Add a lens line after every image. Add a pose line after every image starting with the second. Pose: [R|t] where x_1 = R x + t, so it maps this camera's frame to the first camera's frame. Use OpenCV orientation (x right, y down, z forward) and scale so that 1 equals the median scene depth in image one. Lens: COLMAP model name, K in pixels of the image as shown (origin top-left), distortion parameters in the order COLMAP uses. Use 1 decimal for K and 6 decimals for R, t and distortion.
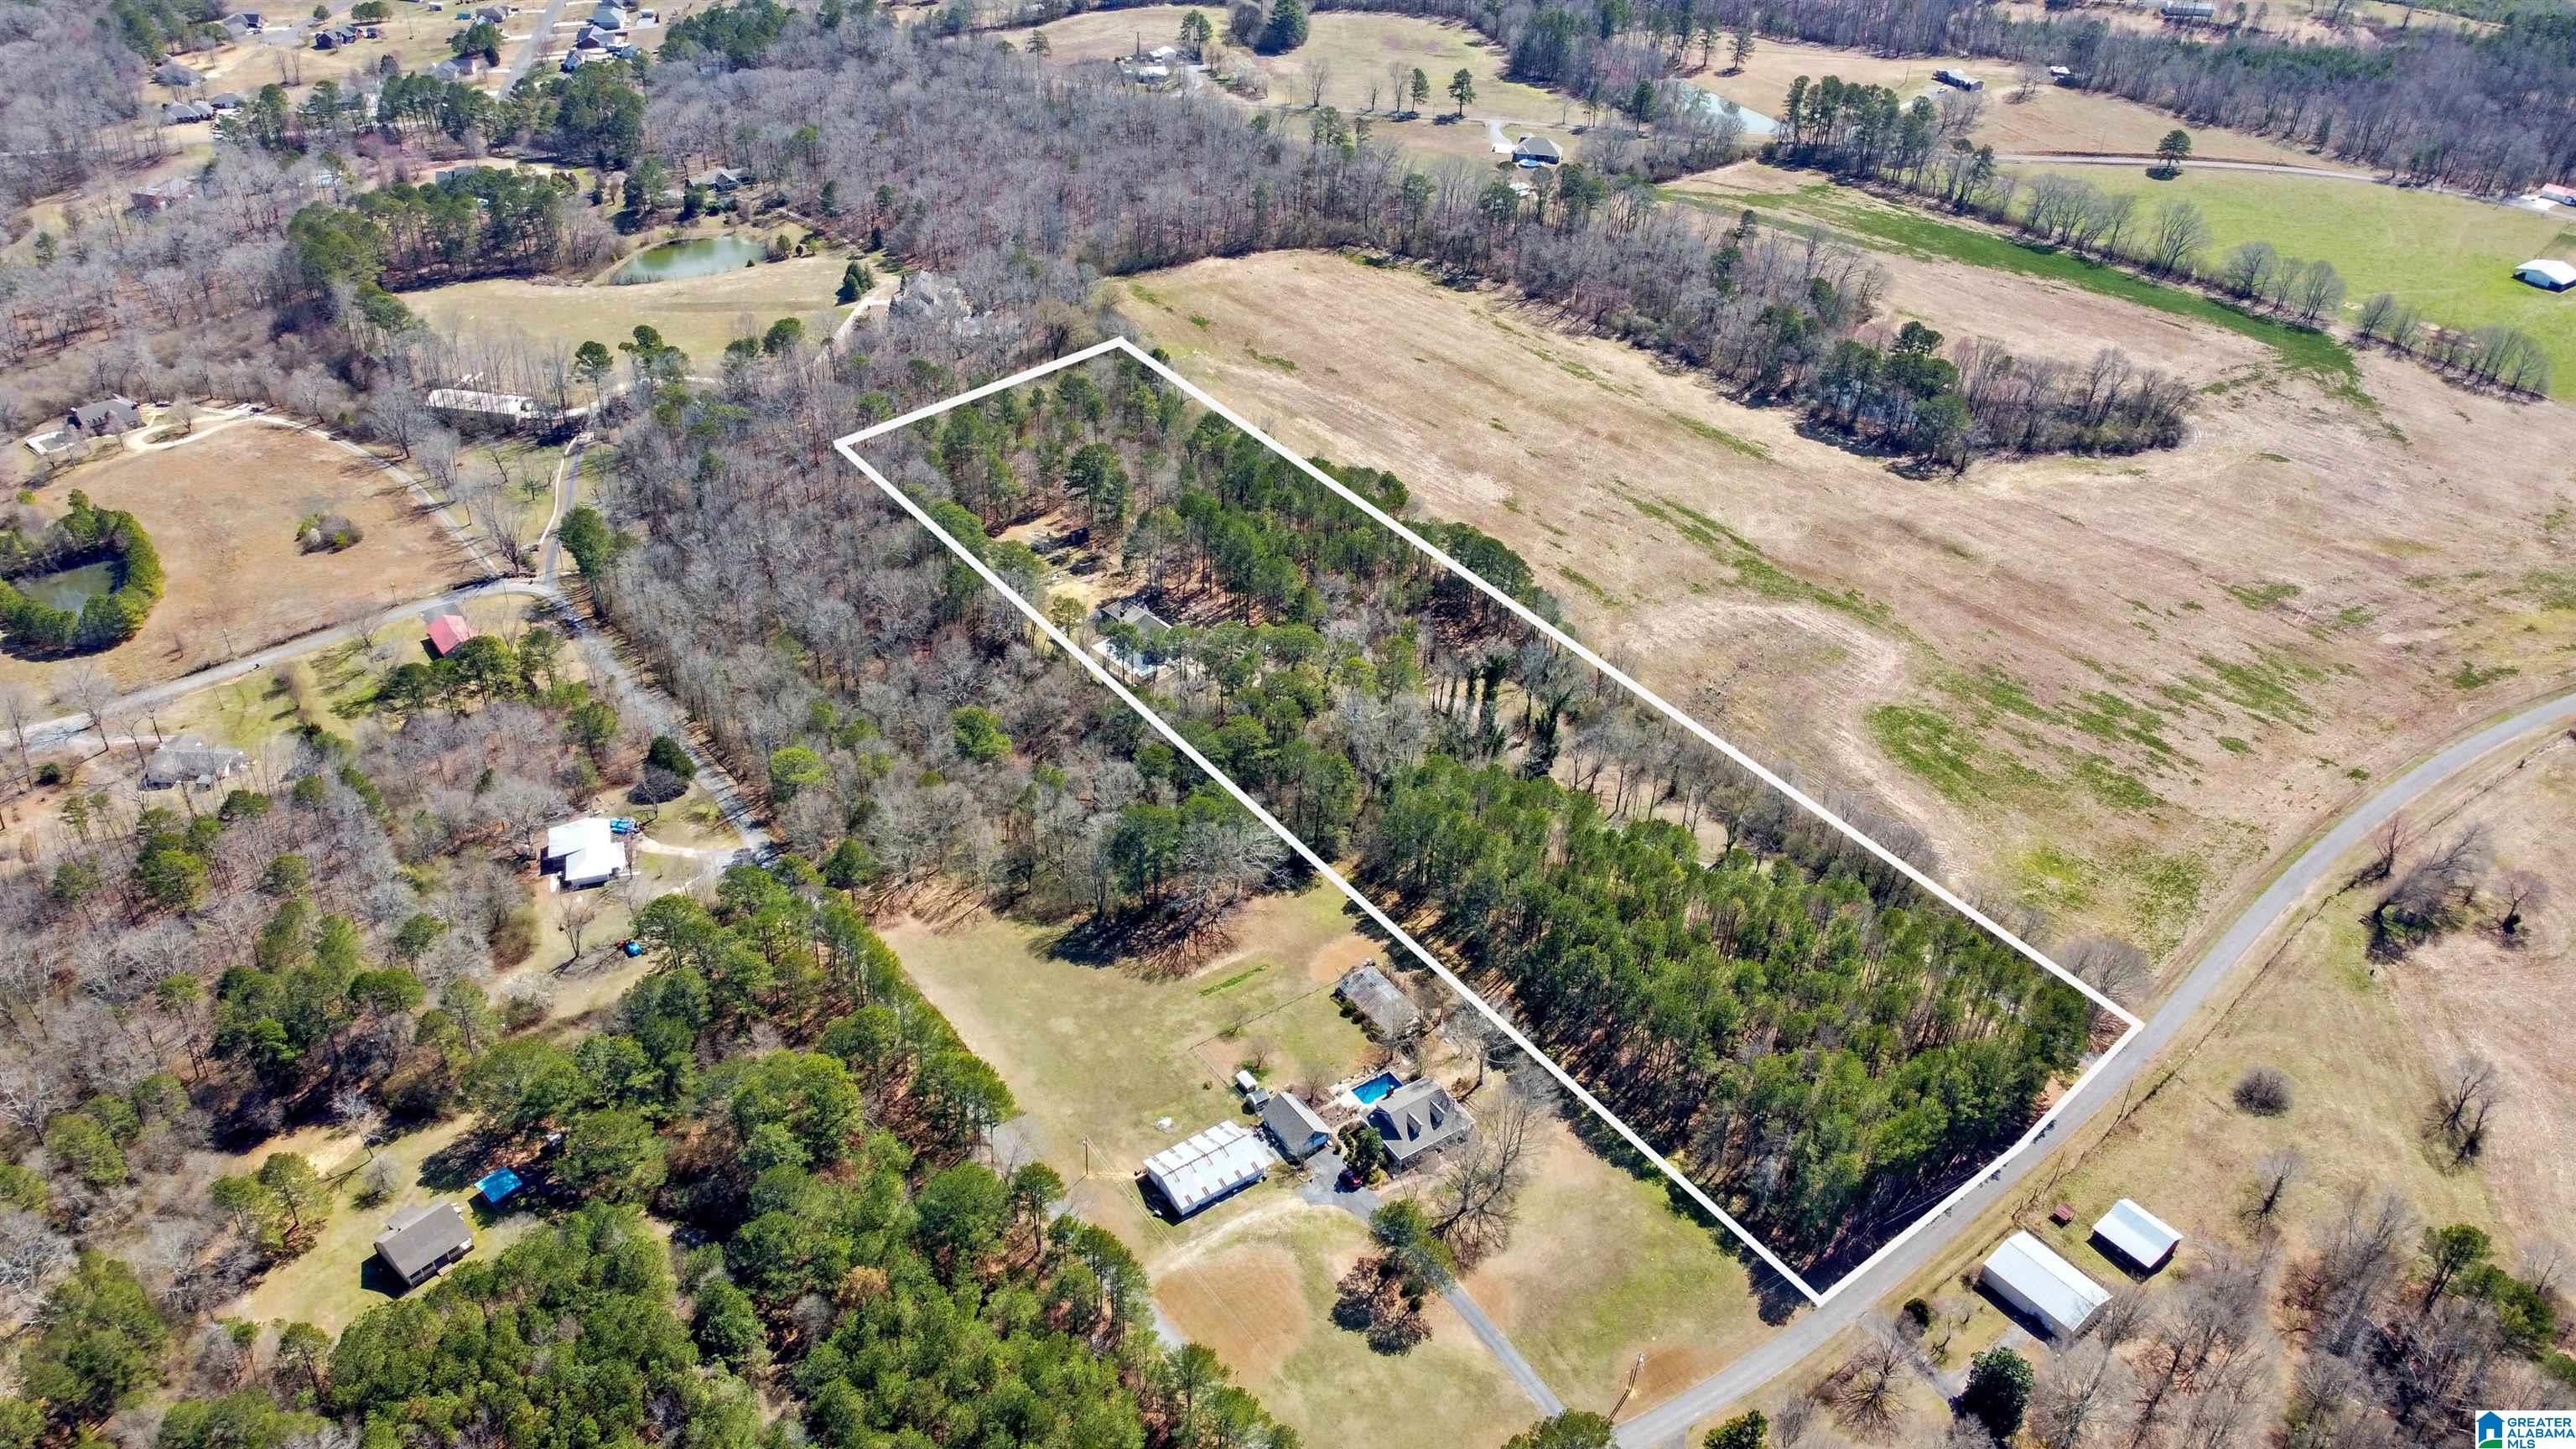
lens RADIAL K [[1859.9, 0, 1289.9], [0, 1859.9, 727.1], [0, 0, 1]] dist [0.007382, 0.003057]
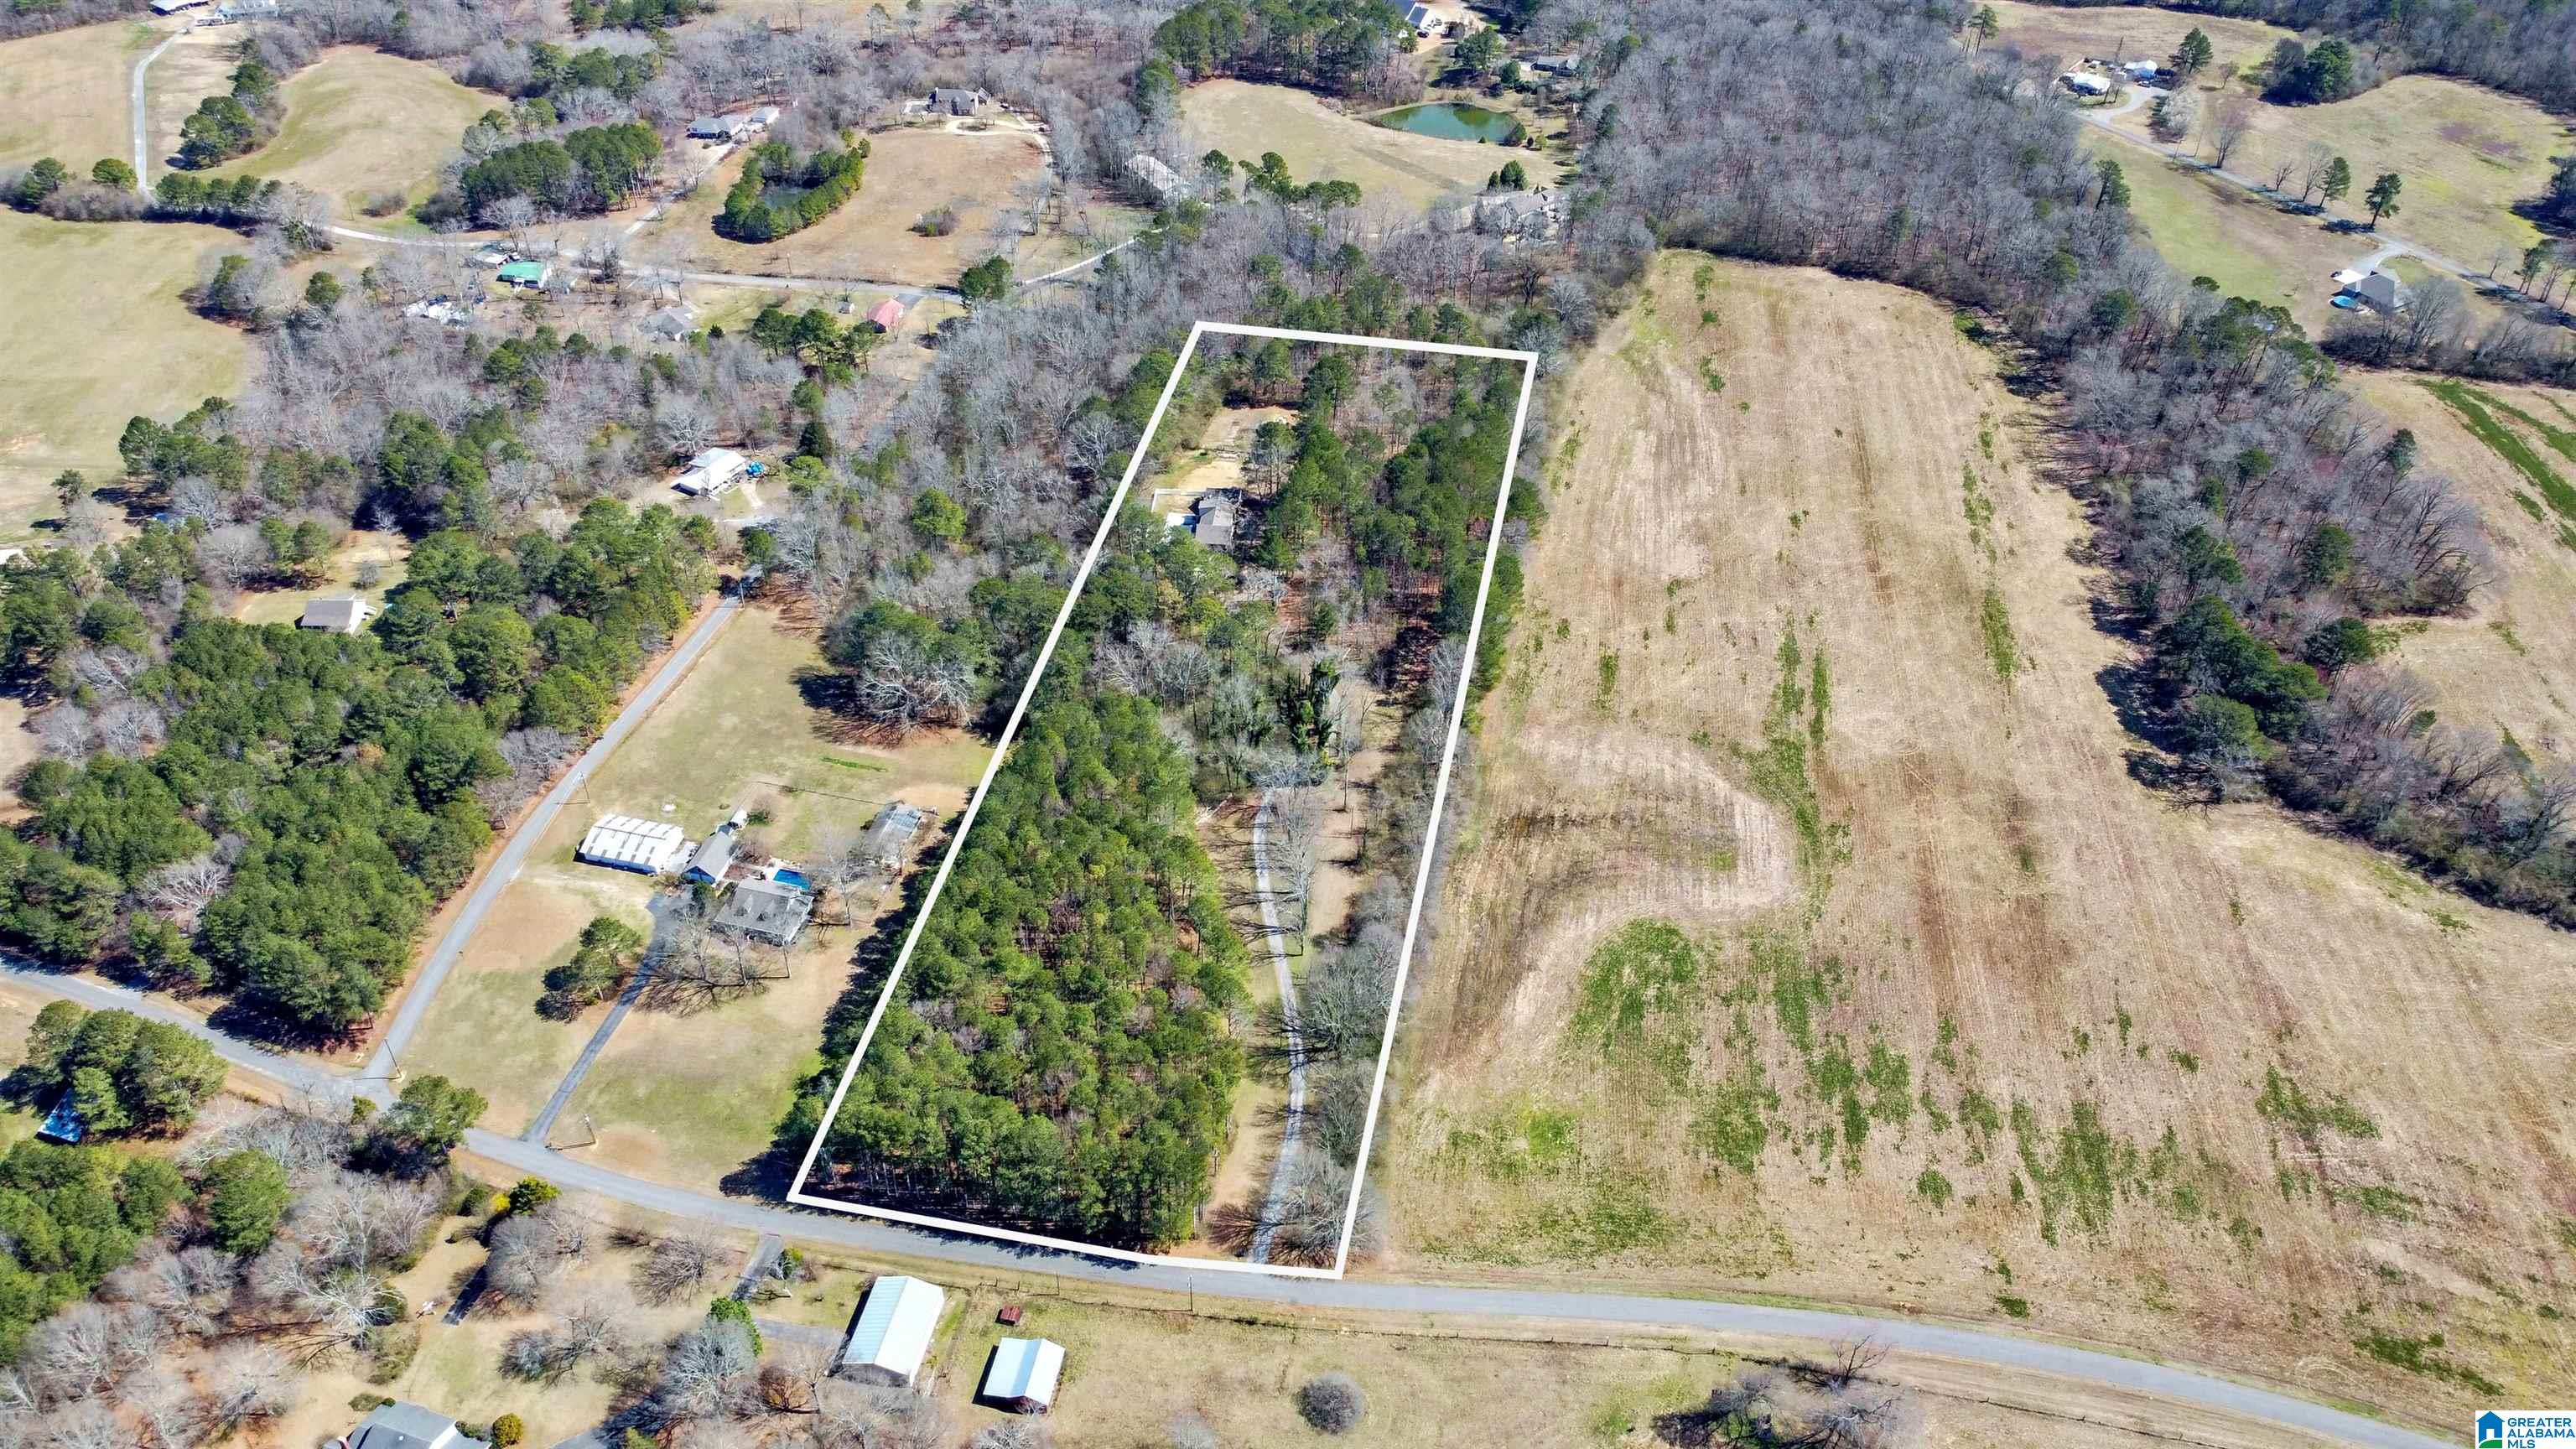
lens RADIAL K [[1859.9, 0, 1289.8], [0, 1859.9, 721.1], [0, 0, 1]] dist [0.007382, 0.003057]
pose [[0.670426, 0.460504, -0.581778, 0.579757], [-0.429810, 0.880173, 0.201395, -0.170170], [0.604808, 0.115033, 0.788019, 0.171226]]
